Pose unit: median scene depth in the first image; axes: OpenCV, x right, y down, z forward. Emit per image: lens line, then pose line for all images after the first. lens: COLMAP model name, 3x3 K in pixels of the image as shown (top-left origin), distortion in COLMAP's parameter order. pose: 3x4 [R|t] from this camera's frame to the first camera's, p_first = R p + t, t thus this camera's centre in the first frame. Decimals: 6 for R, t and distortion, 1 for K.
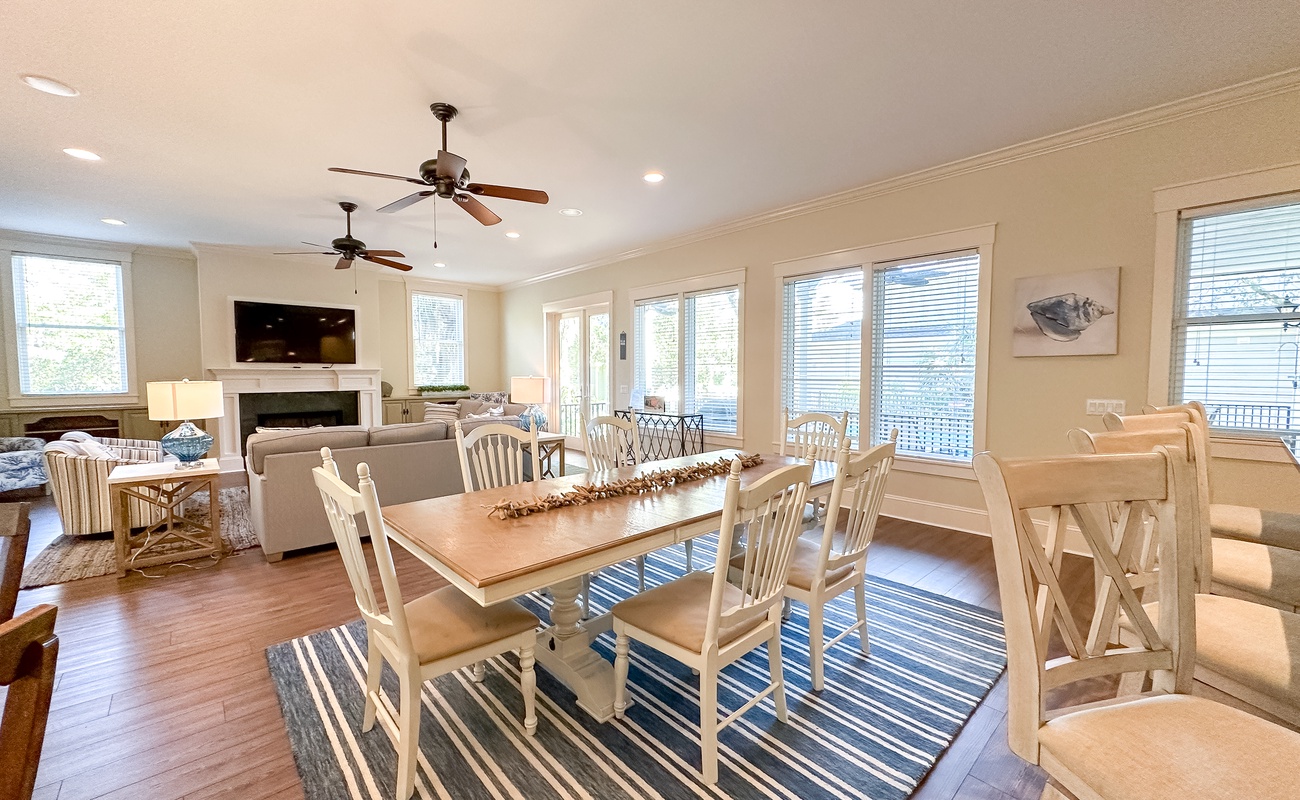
lens RADIAL K [[516.8, 0, 647.9], [0, 516.8, 400.2], [0, 0, 1]] dist [-0.002527, 0.000306]
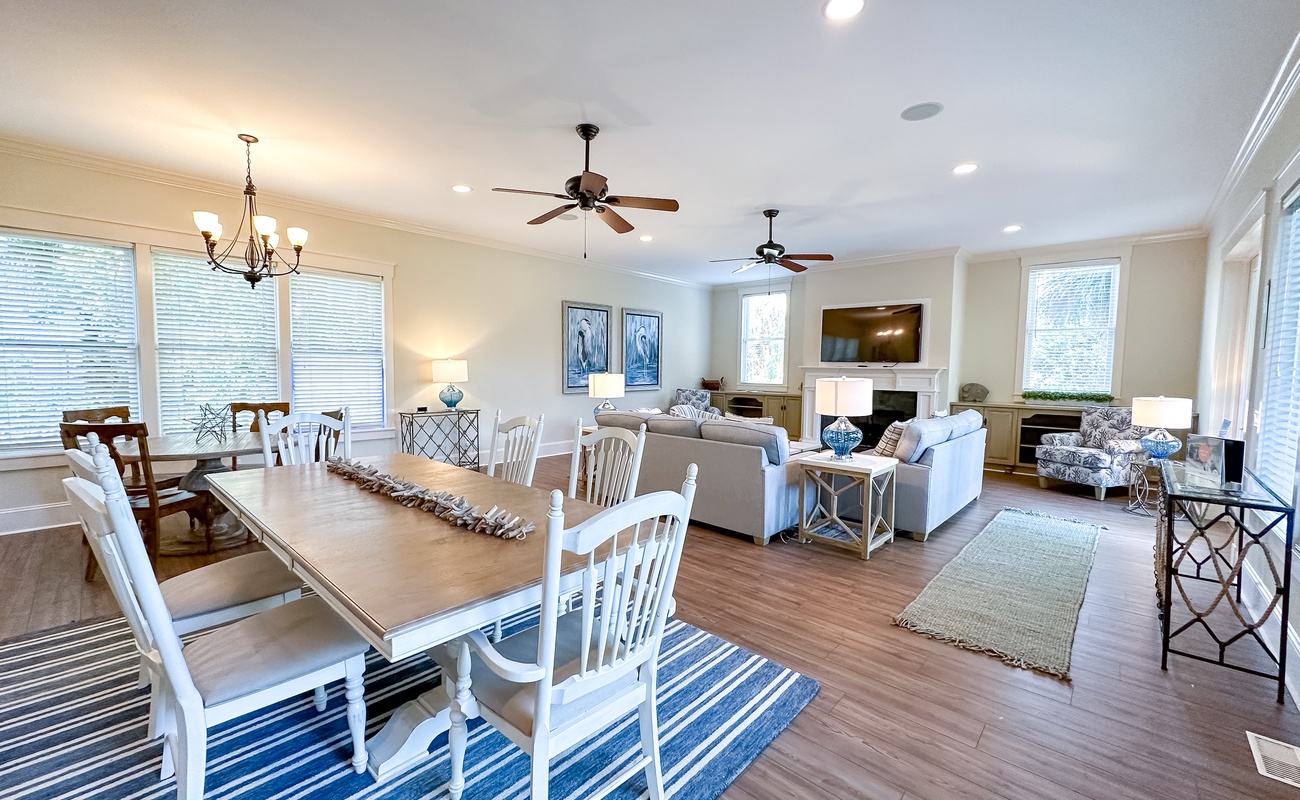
lens RADIAL K [[516.8, 0, 647.9], [0, 516.8, 400.2], [0, 0, 1]] dist [-0.002527, 0.000306]
pose [[0.090172, 0.063967, -0.993870, 0.661991], [-0.066733, 0.996081, 0.058055, -0.052886], [0.993688, 0.061089, 0.094087, 0.937032]]
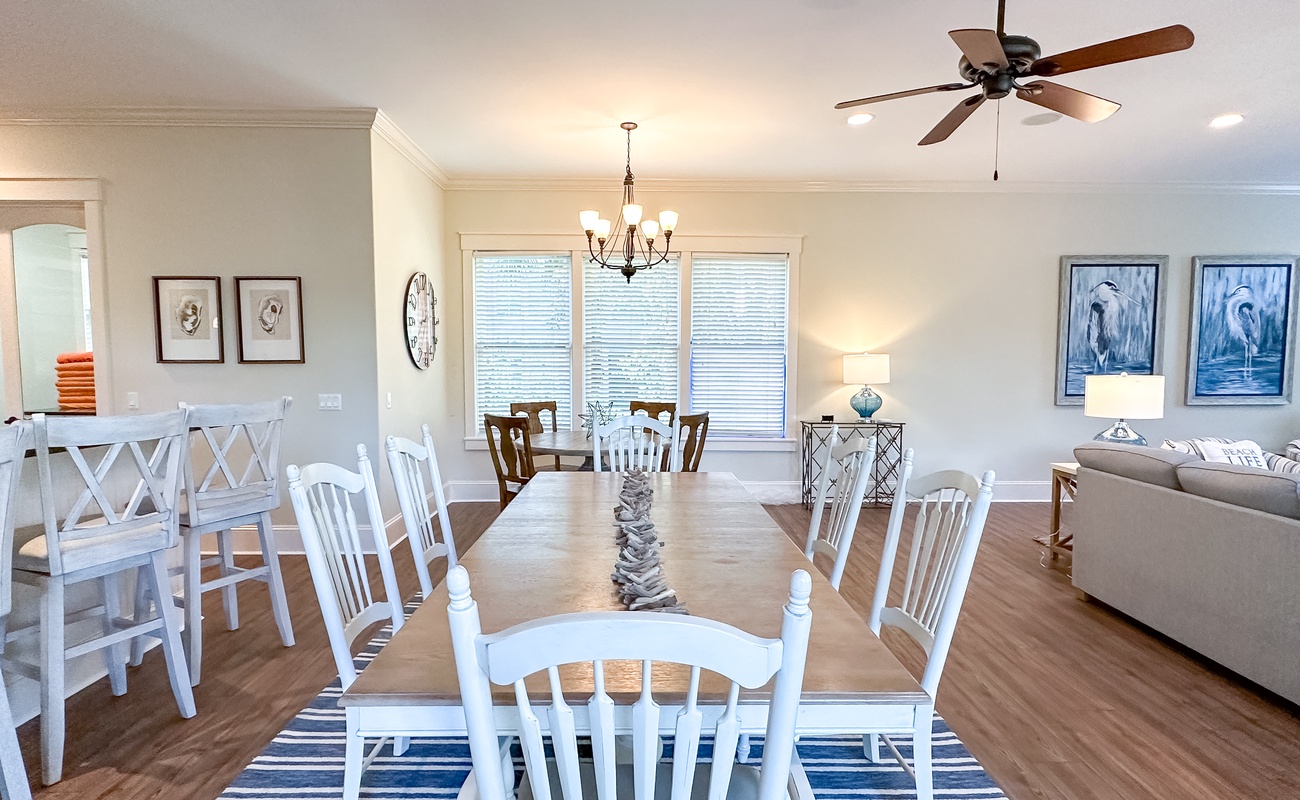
lens RADIAL K [[667.7, 0, 649.0], [0, 667.7, 405.1], [0, 0, 1]] dist [0.000733, 0.000167]
pose [[-0.658724, 0.048217, -0.750838, 0.493325], [-0.045303, 0.993592, 0.103551, -0.064259], [0.751020, 0.102226, -0.652318, 1.123873]]
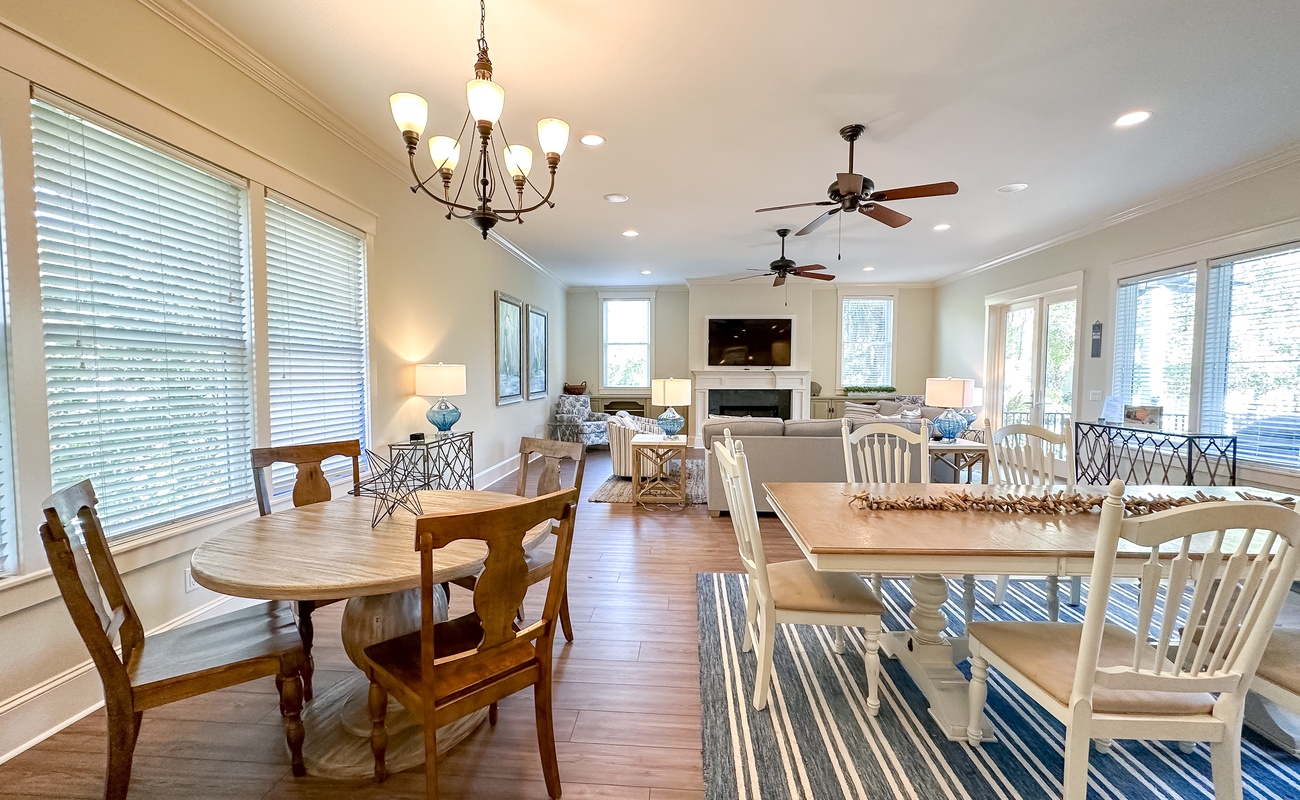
lens RADIAL K [[516.8, 0, 647.9], [0, 516.8, 400.2], [0, 0, 1]] dist [-0.002527, 0.000306]
pose [[0.690061, 0.038959, -0.722702, 0.100368], [-0.041186, 0.999046, 0.014531, 0.003520], [0.722578, 0.019738, 0.691007, -0.039980]]
